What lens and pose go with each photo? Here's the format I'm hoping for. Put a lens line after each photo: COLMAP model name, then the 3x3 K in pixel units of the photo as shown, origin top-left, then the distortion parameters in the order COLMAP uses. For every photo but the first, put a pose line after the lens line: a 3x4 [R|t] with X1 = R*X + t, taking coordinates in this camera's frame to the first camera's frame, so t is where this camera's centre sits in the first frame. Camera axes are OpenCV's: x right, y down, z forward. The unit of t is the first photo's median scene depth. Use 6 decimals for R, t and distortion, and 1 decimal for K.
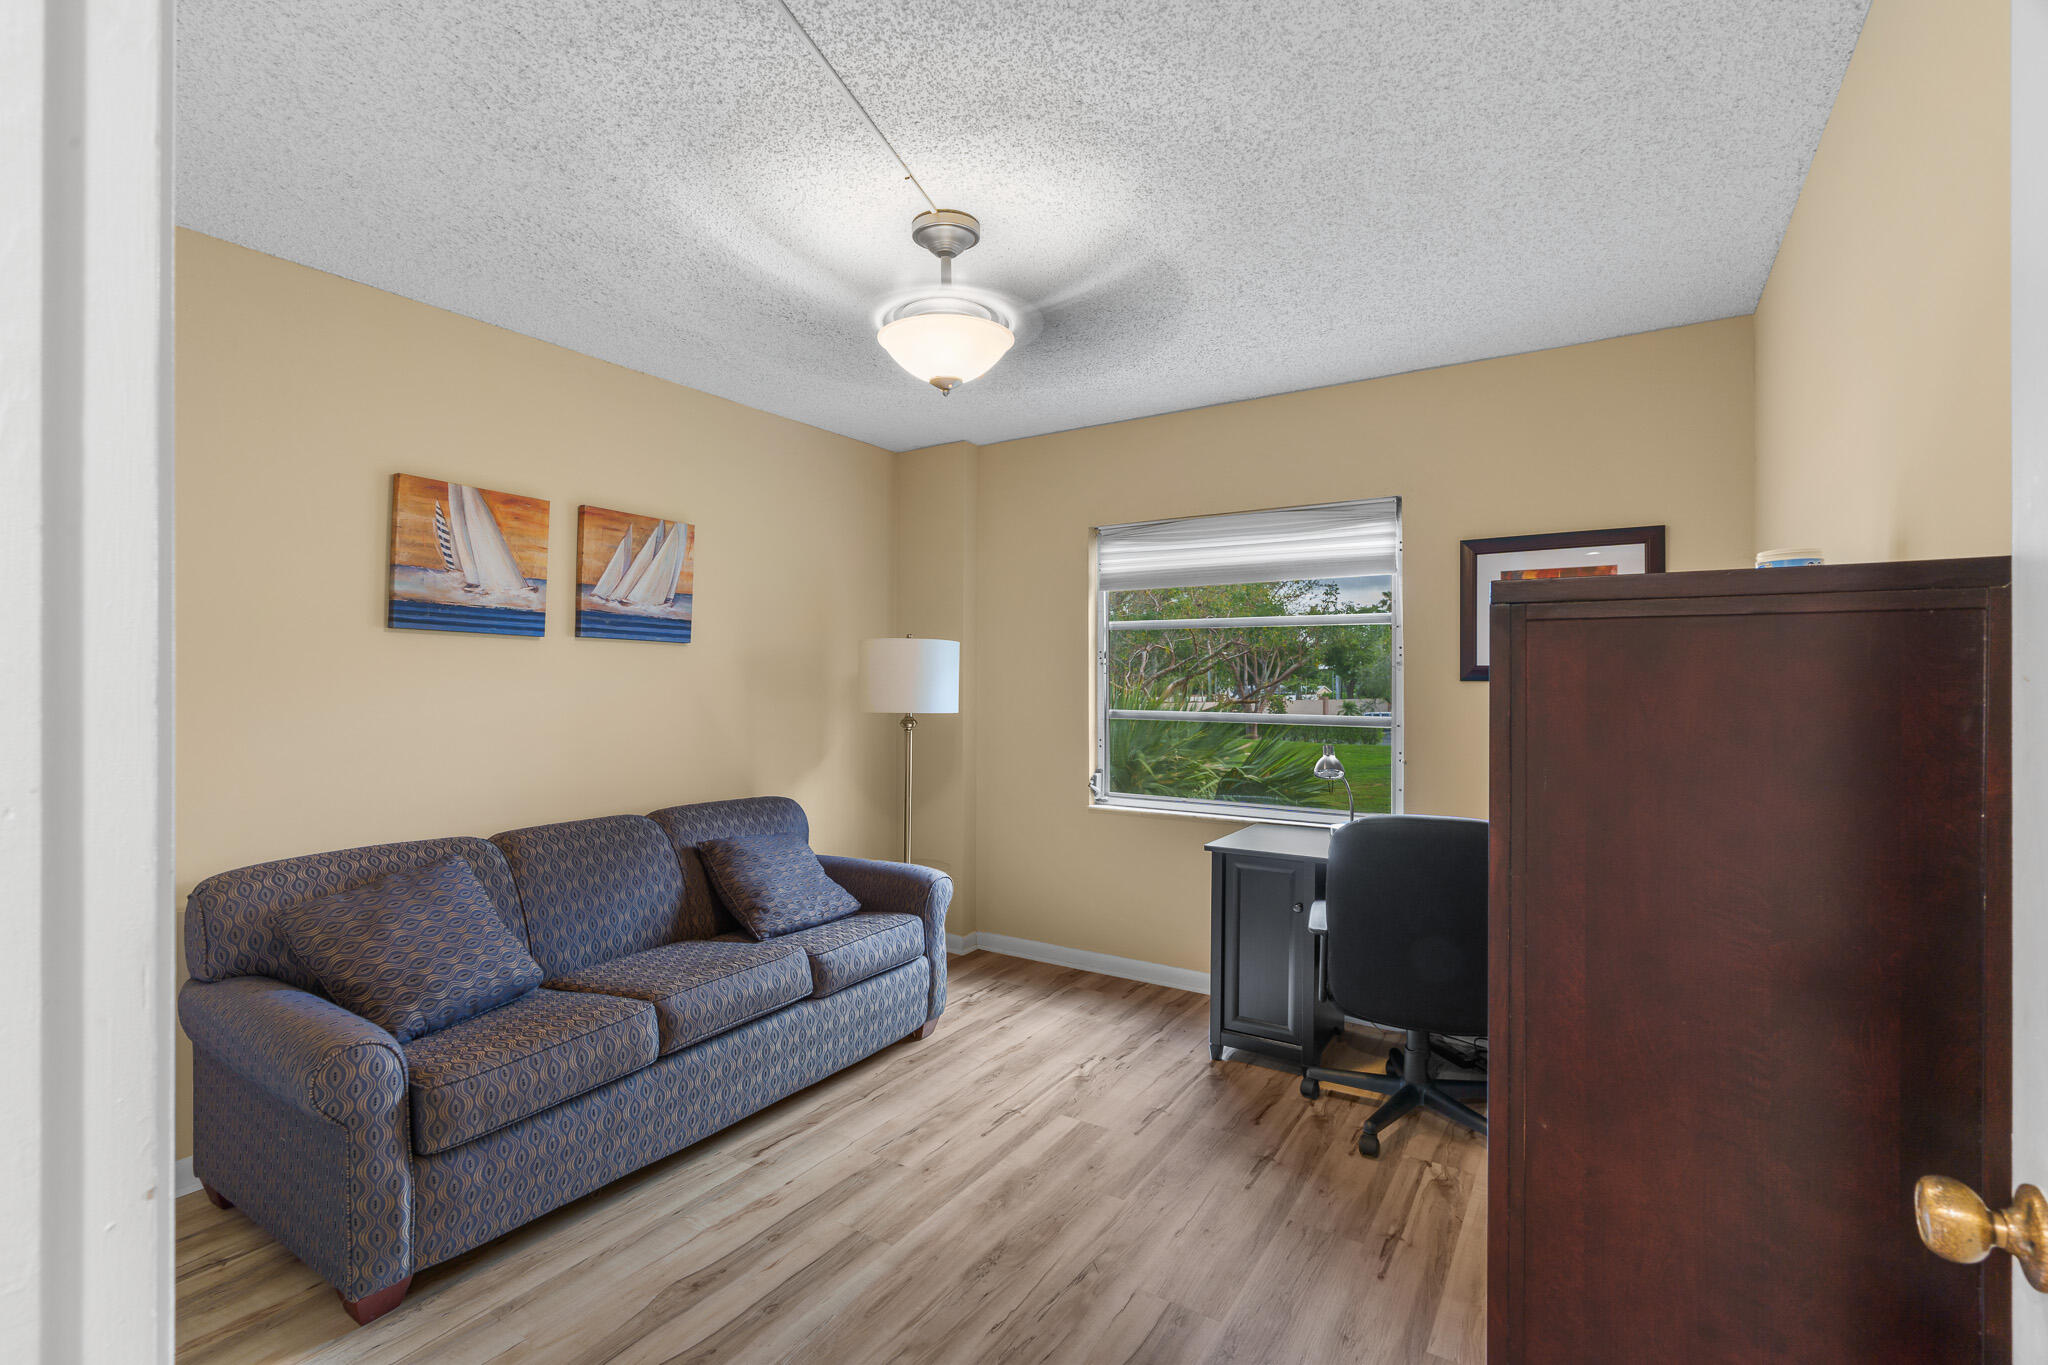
lens RADIAL K [[924.7, 0, 1014.2], [0, 924.7, 679.8], [0, 0, 1]] dist [-0.009476, 0.003432]
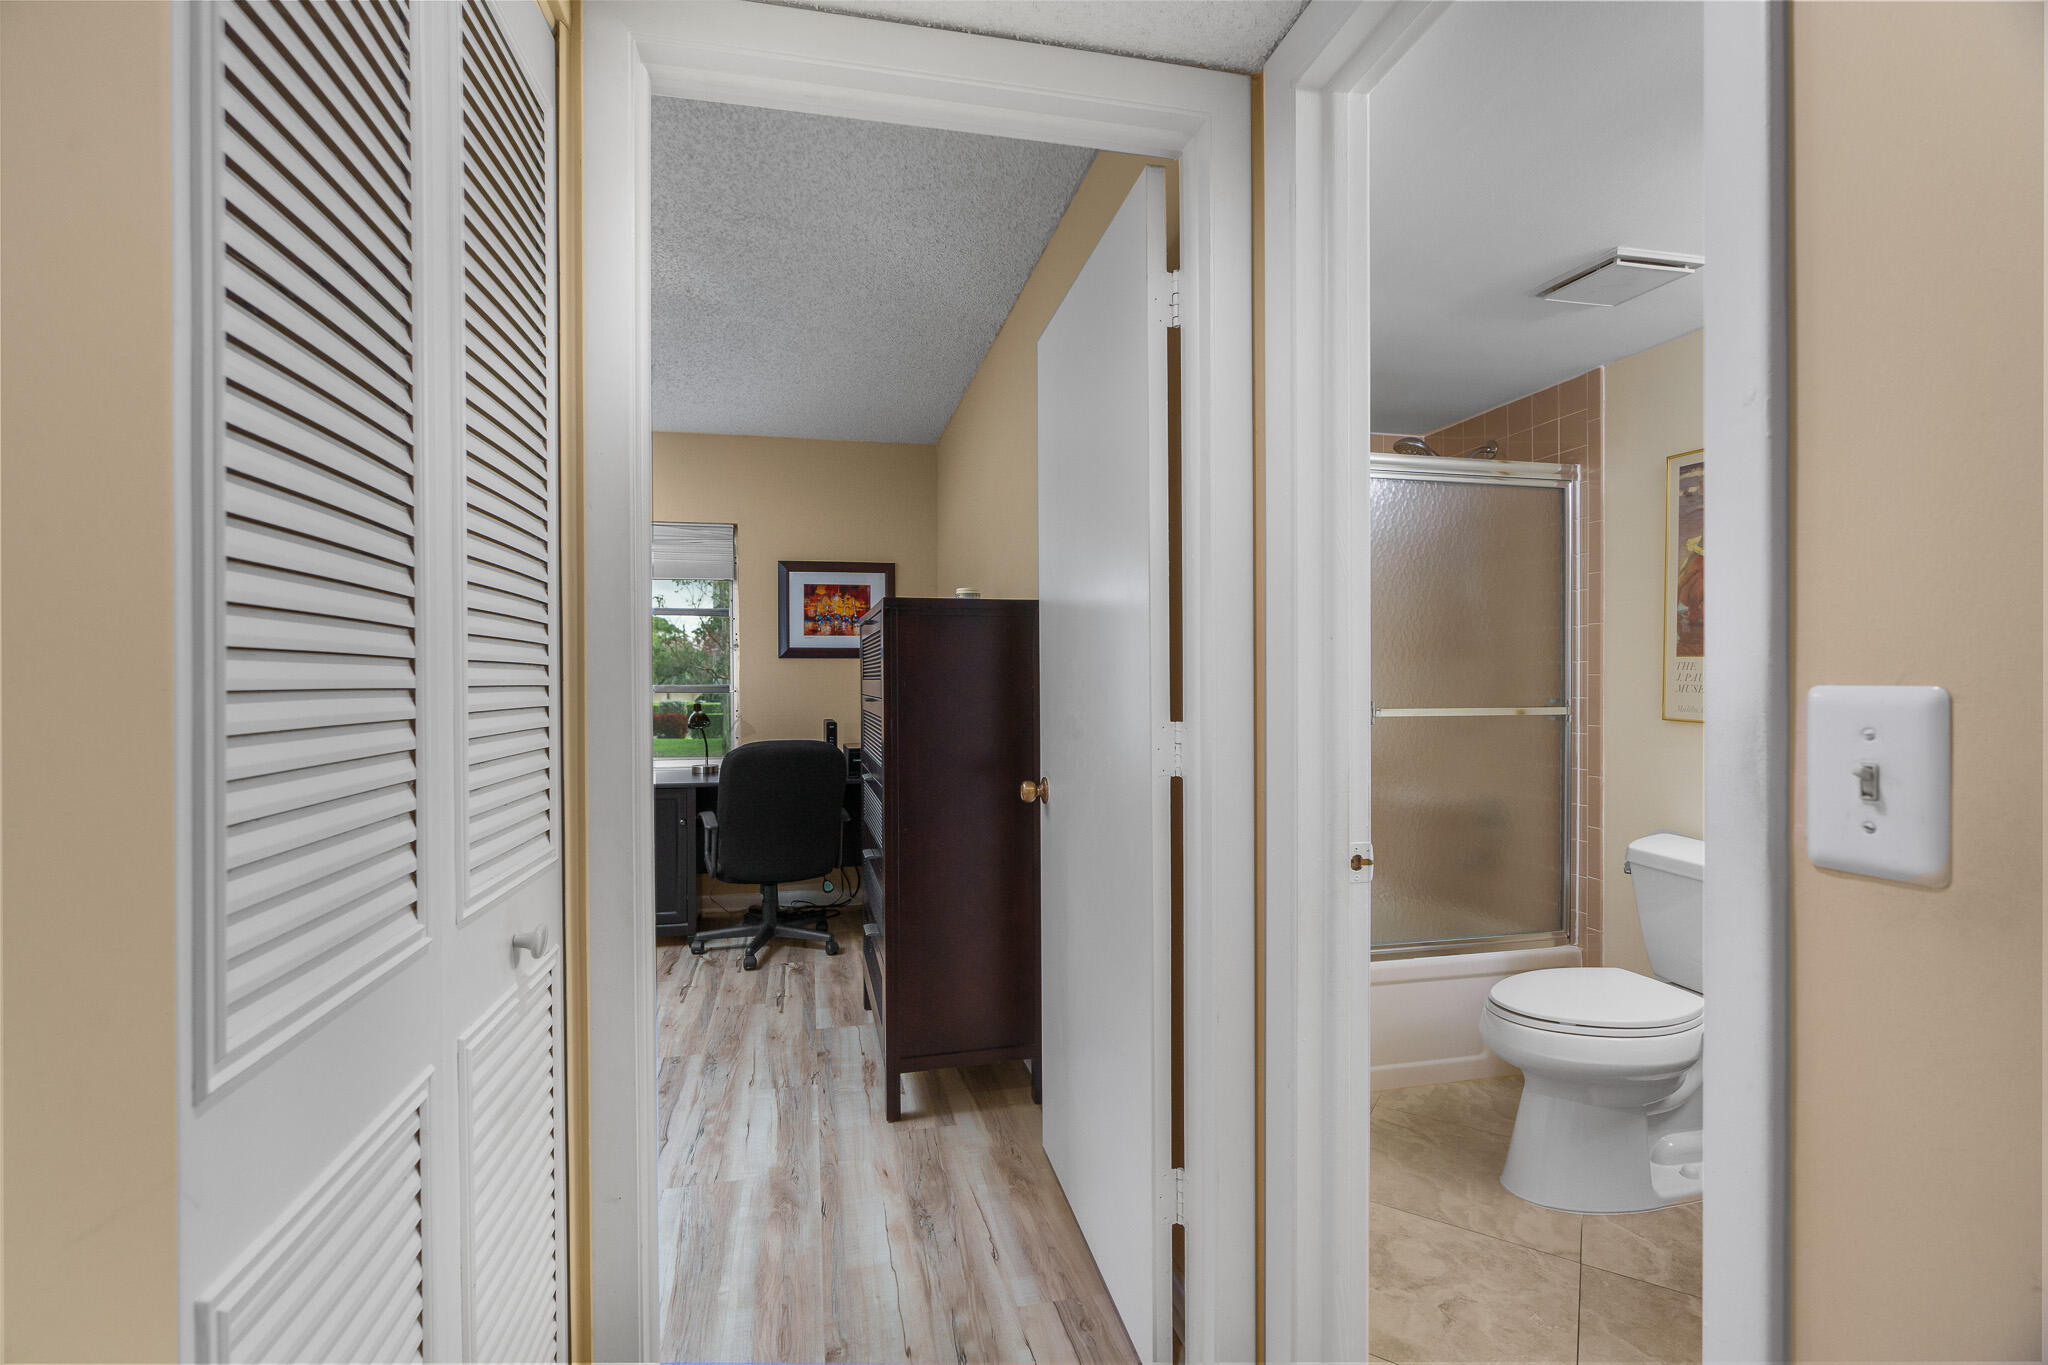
lens RADIAL K [[924.7, 0, 1014.2], [0, 924.7, 679.8], [0, 0, 1]] dist [-0.009476, 0.003432]
pose [[0.698930, -0.006972, 0.715157, -0.353441], [0.004840, 0.999976, 0.005019, 0.035673], [-0.715174, -0.000047, 0.698946, -0.328035]]
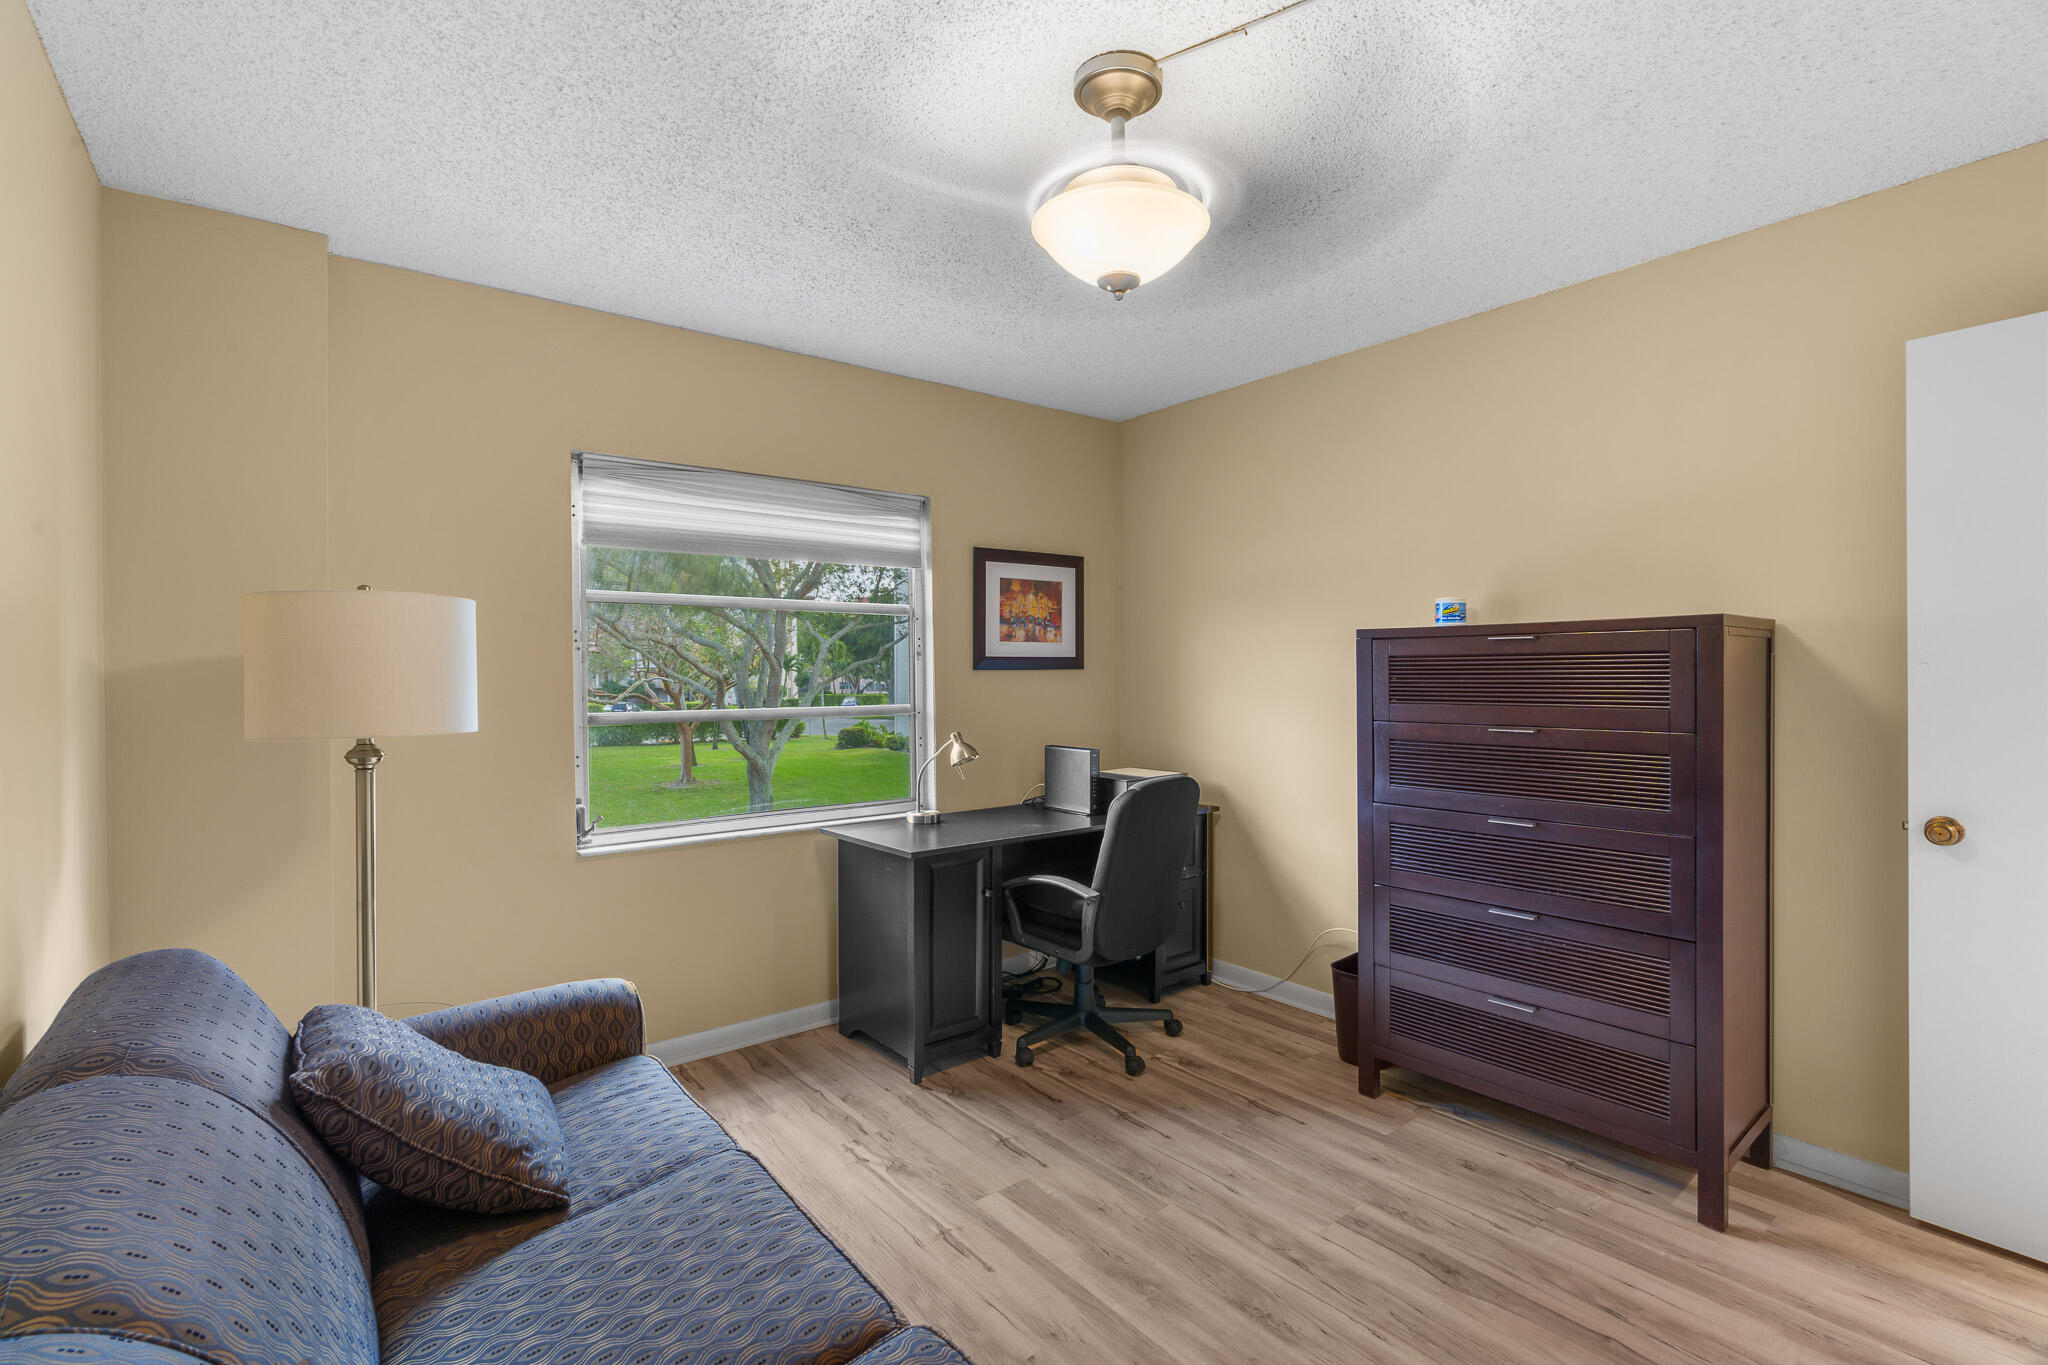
lens RADIAL K [[913.2, 0, 1026.3], [0, 913.2, 678.4], [0, 0, 1]] dist [-0.010875, 0.000777]
pose [[0.323290, -0.012591, 0.946216, -0.690789], [0.005160, 0.999920, 0.011543, -0.000849], [-0.946286, 0.001151, 0.323329, 0.695617]]
